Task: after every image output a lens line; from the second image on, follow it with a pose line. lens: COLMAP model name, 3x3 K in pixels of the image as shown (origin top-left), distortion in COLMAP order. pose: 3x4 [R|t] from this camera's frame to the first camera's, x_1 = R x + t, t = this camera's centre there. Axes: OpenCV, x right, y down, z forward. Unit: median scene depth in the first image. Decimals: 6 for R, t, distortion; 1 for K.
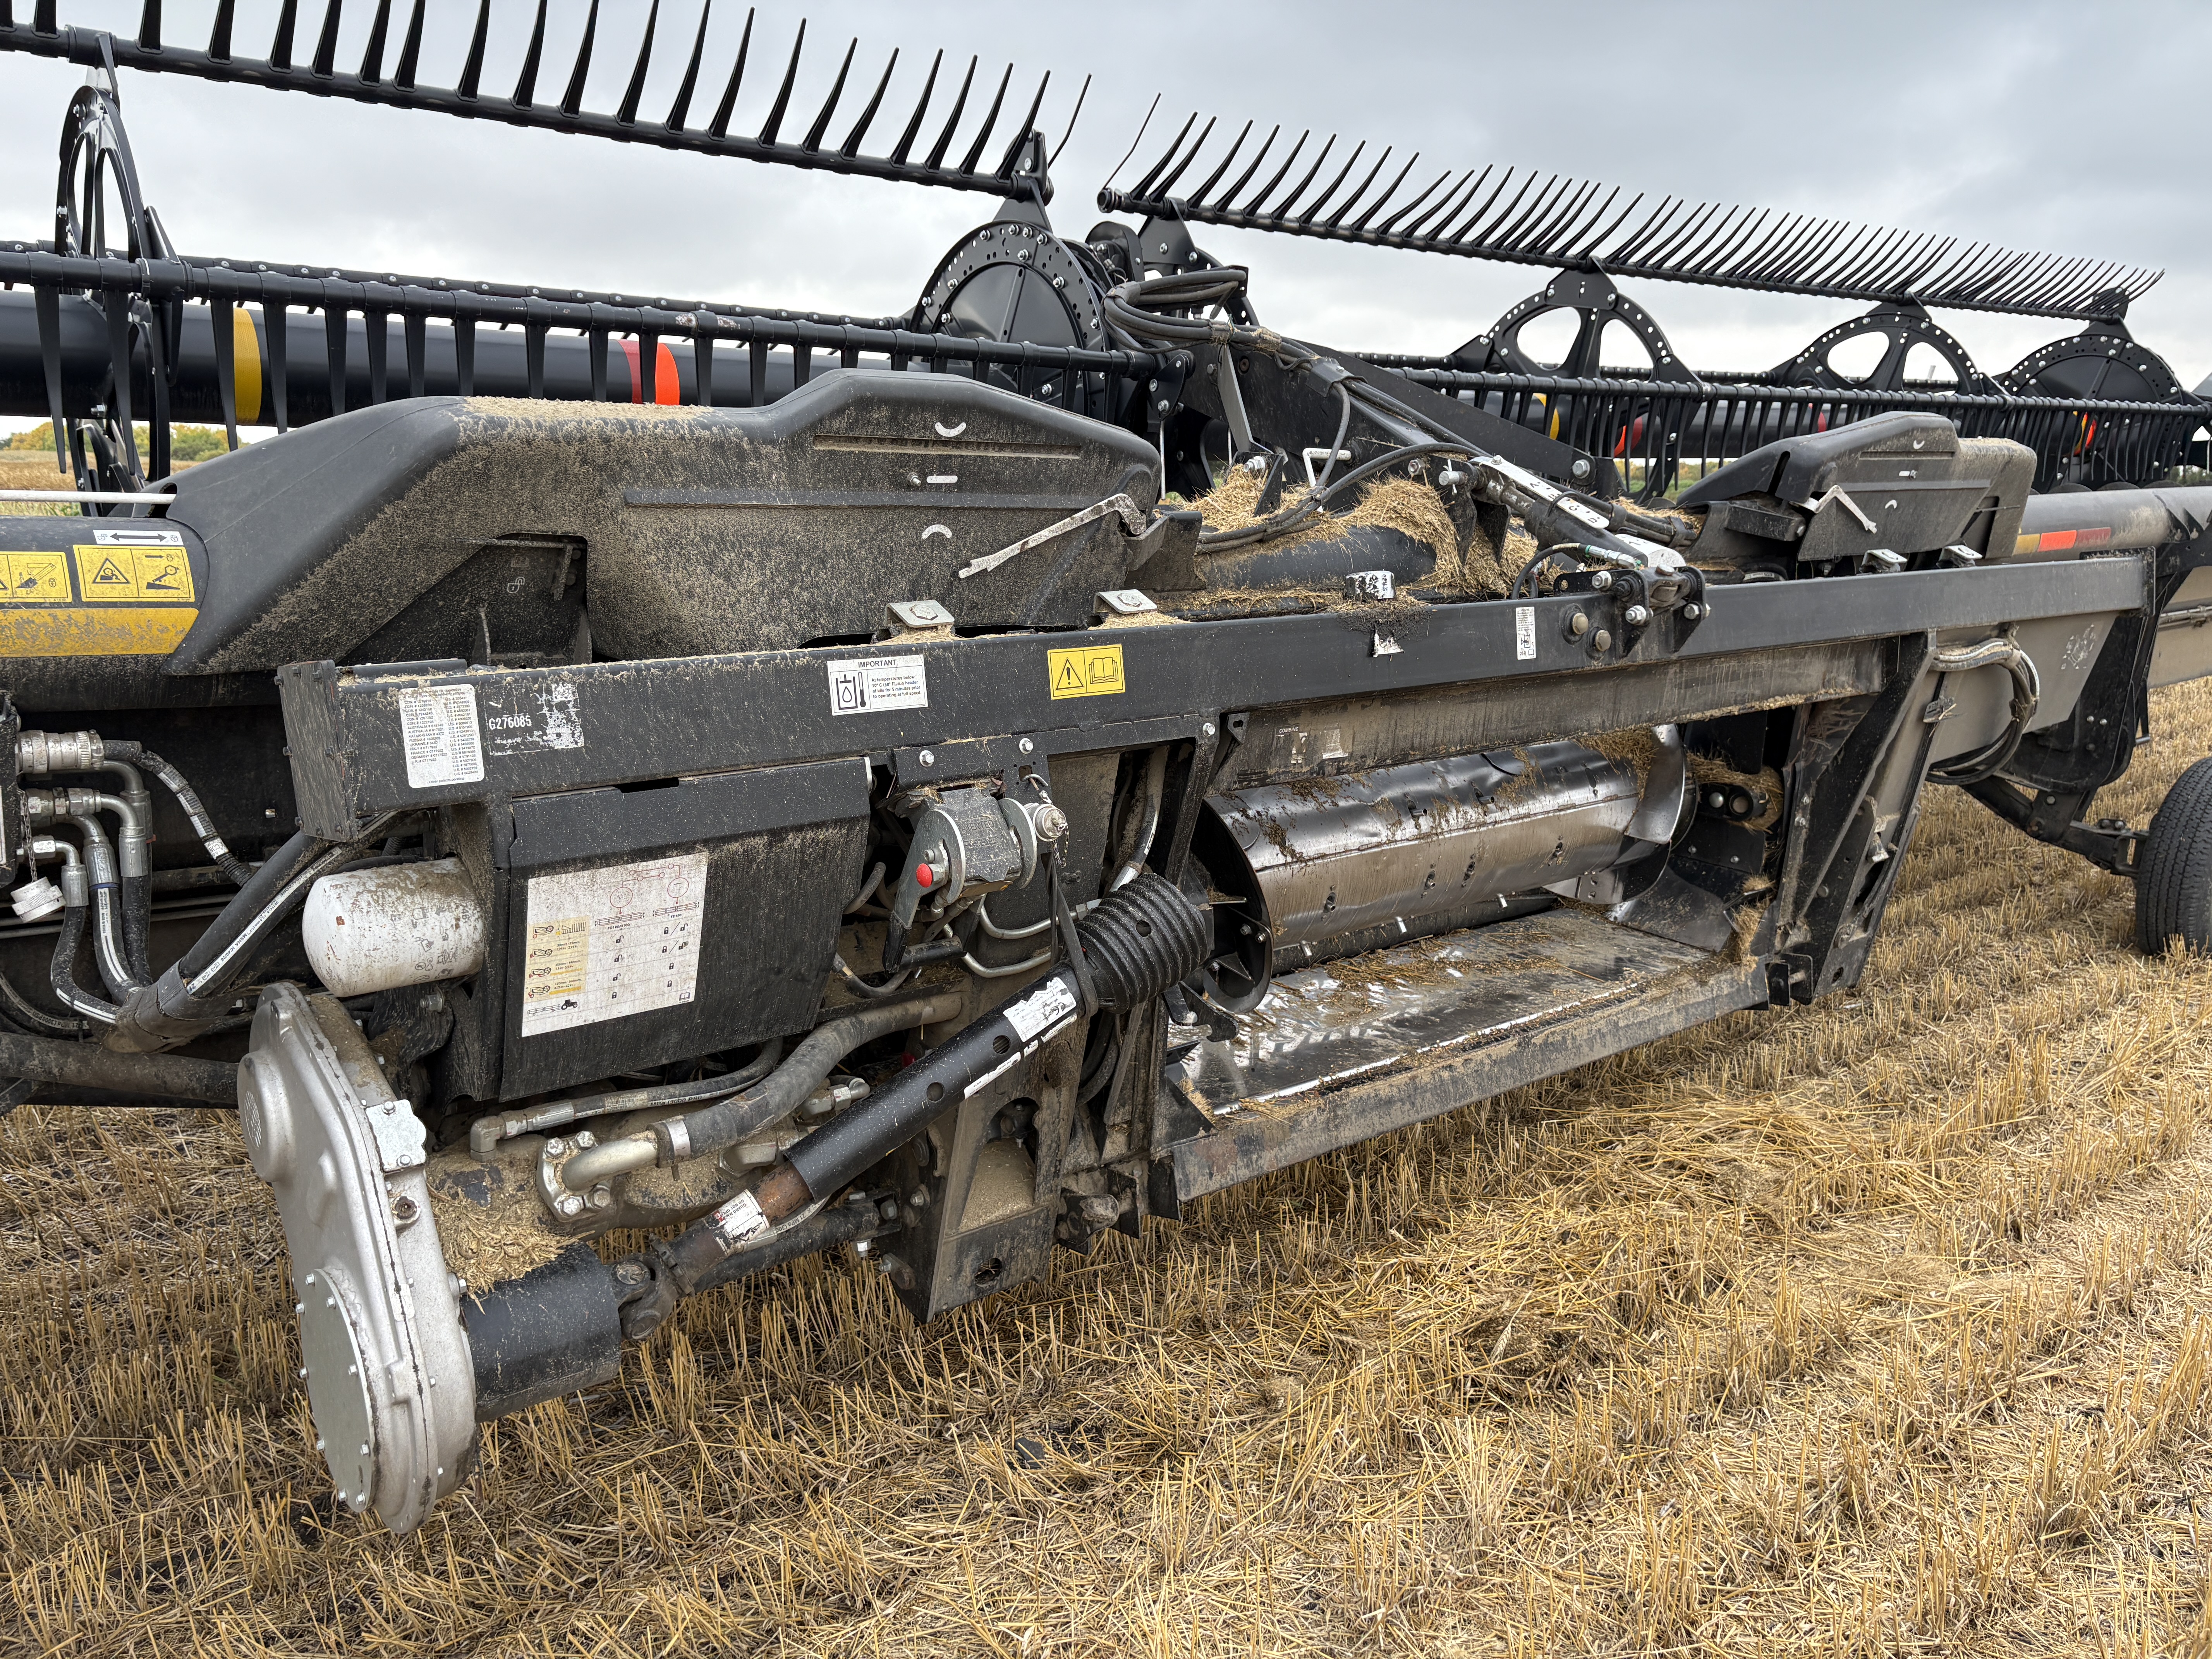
lens RADIAL K [[1781.6, 0, 1093.8], [0, 1781.6, 825.2], [0, 0, 1]] dist [0.037831, -0.015916]
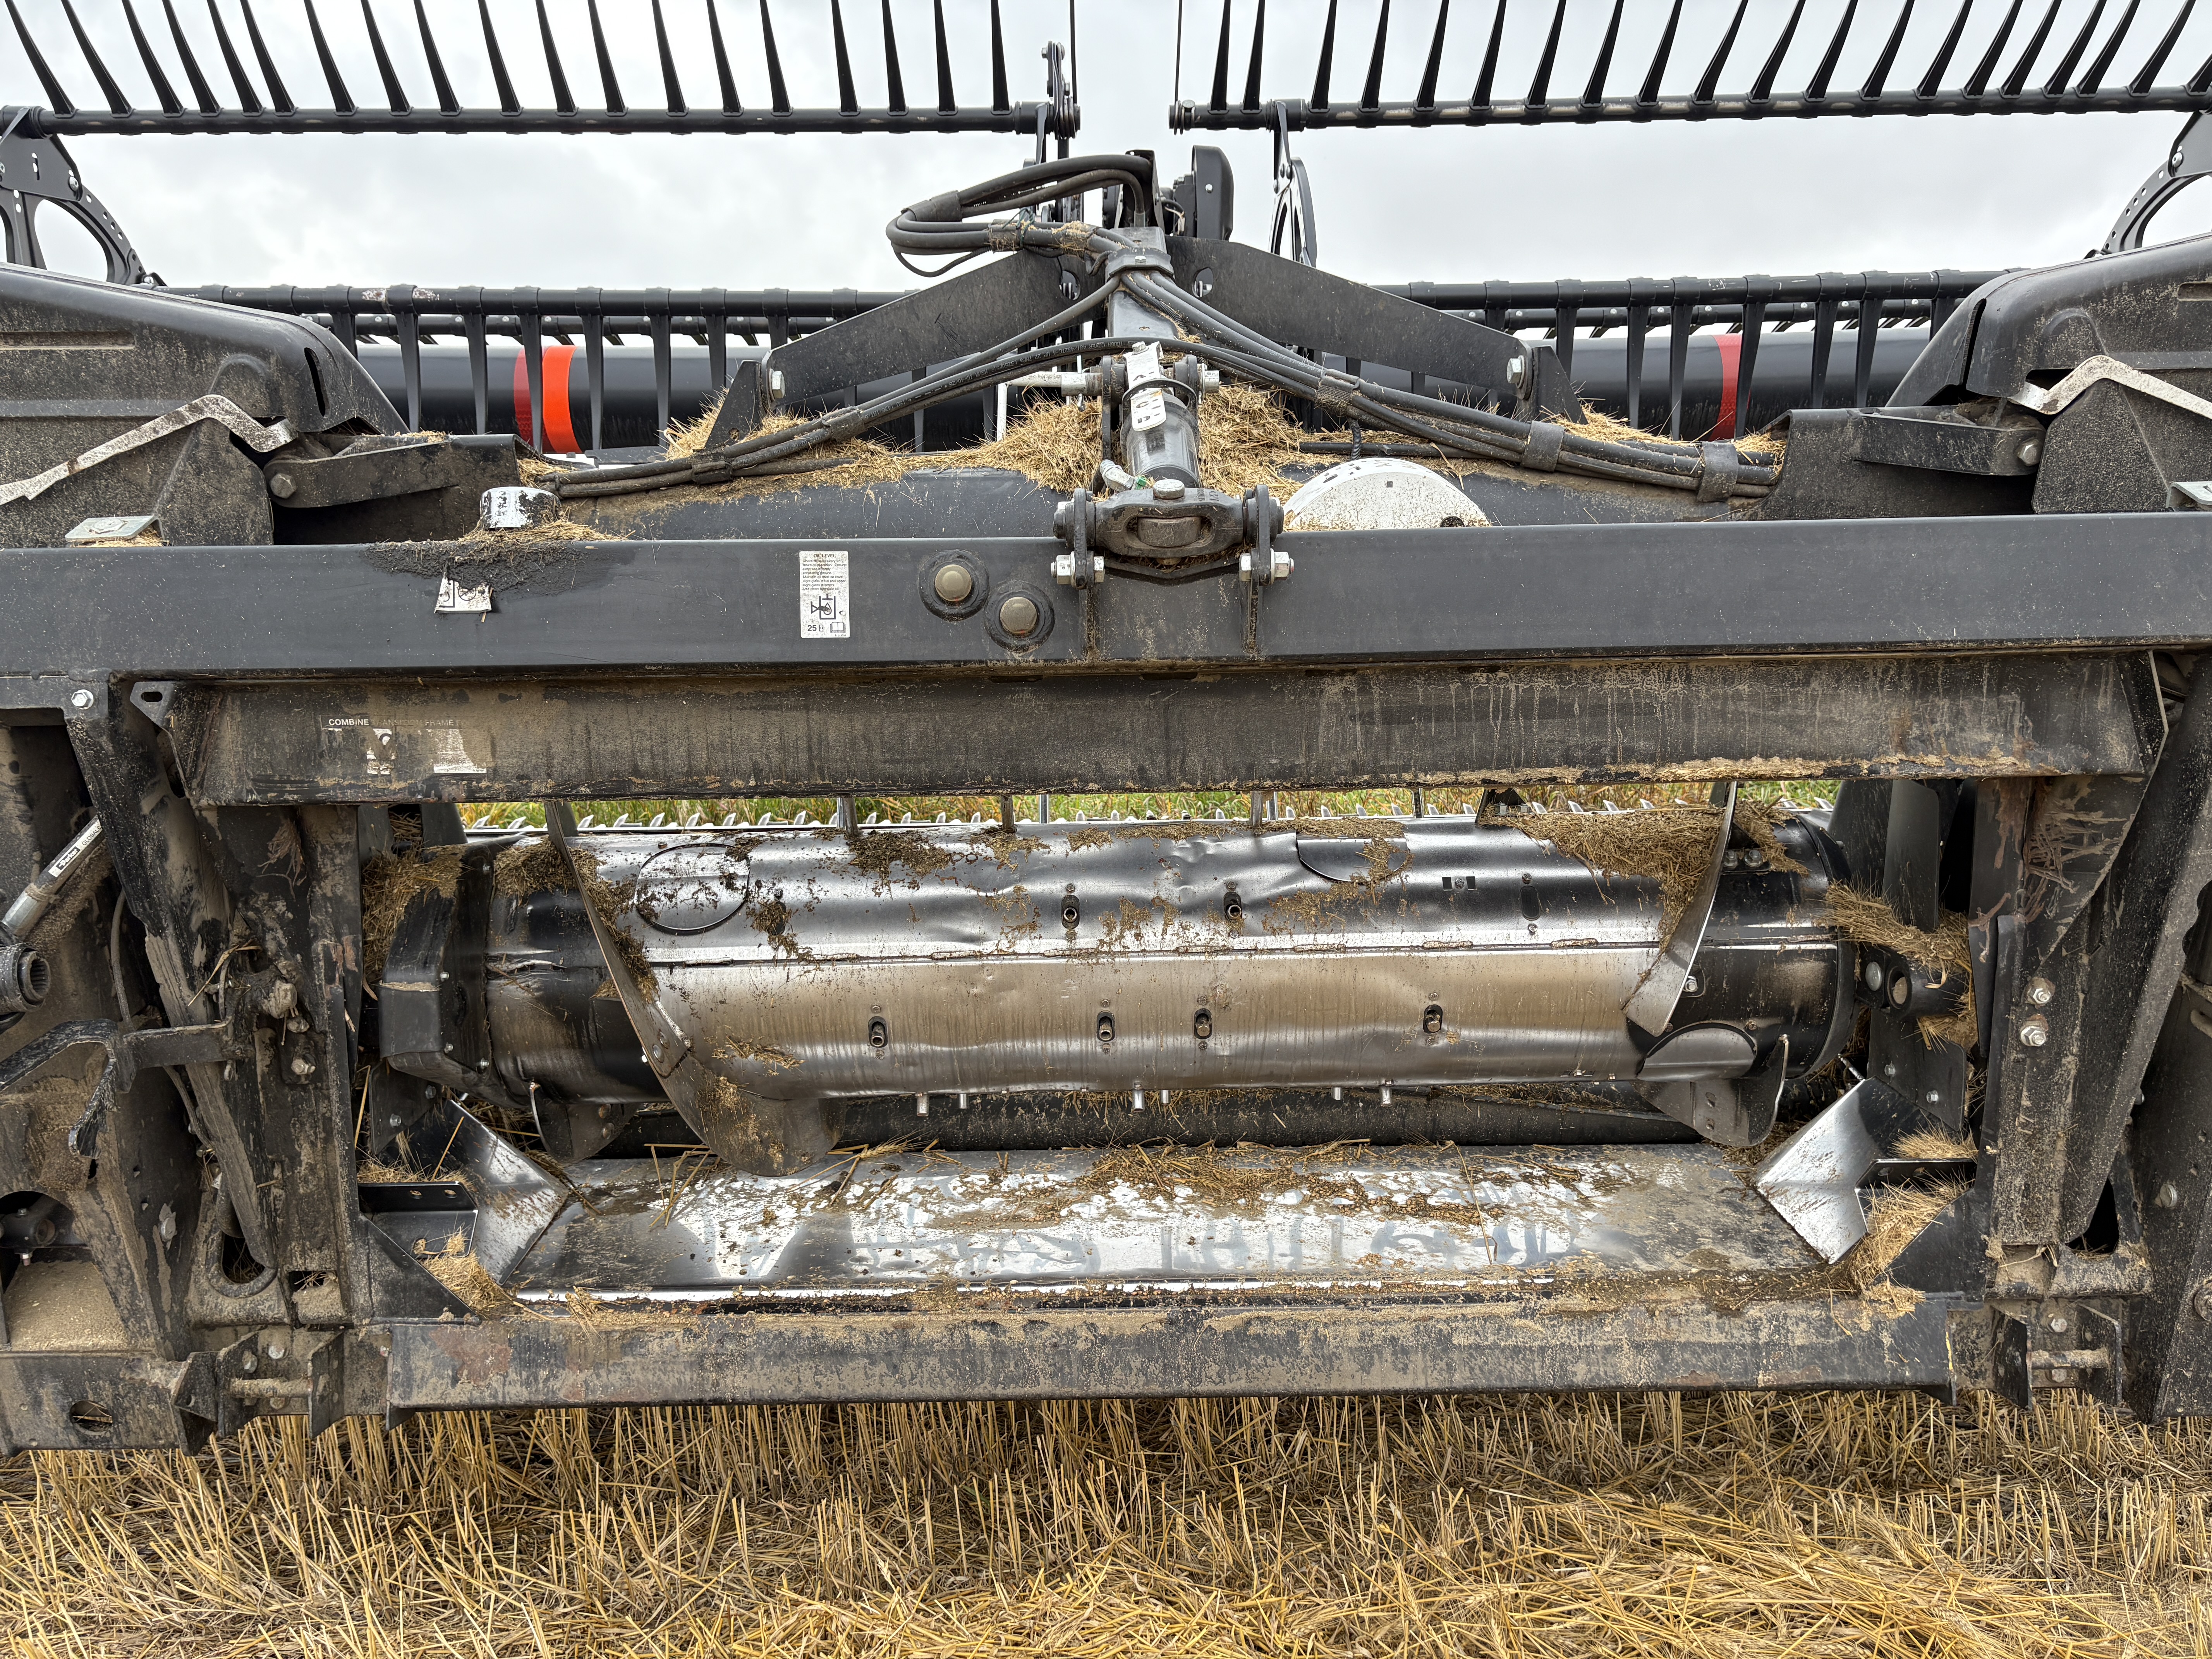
lens RADIAL K [[1781.6, 0, 1106.0], [0, 1781.6, 835.5], [0, 0, 1]] dist [0.037831, -0.015916]
pose [[0.763185, 0.055472, -0.643794, 0.614812], [-0.106934, 0.993413, -0.041169, -0.011059], [0.637270, 0.100263, 0.764090, 0.537372]]
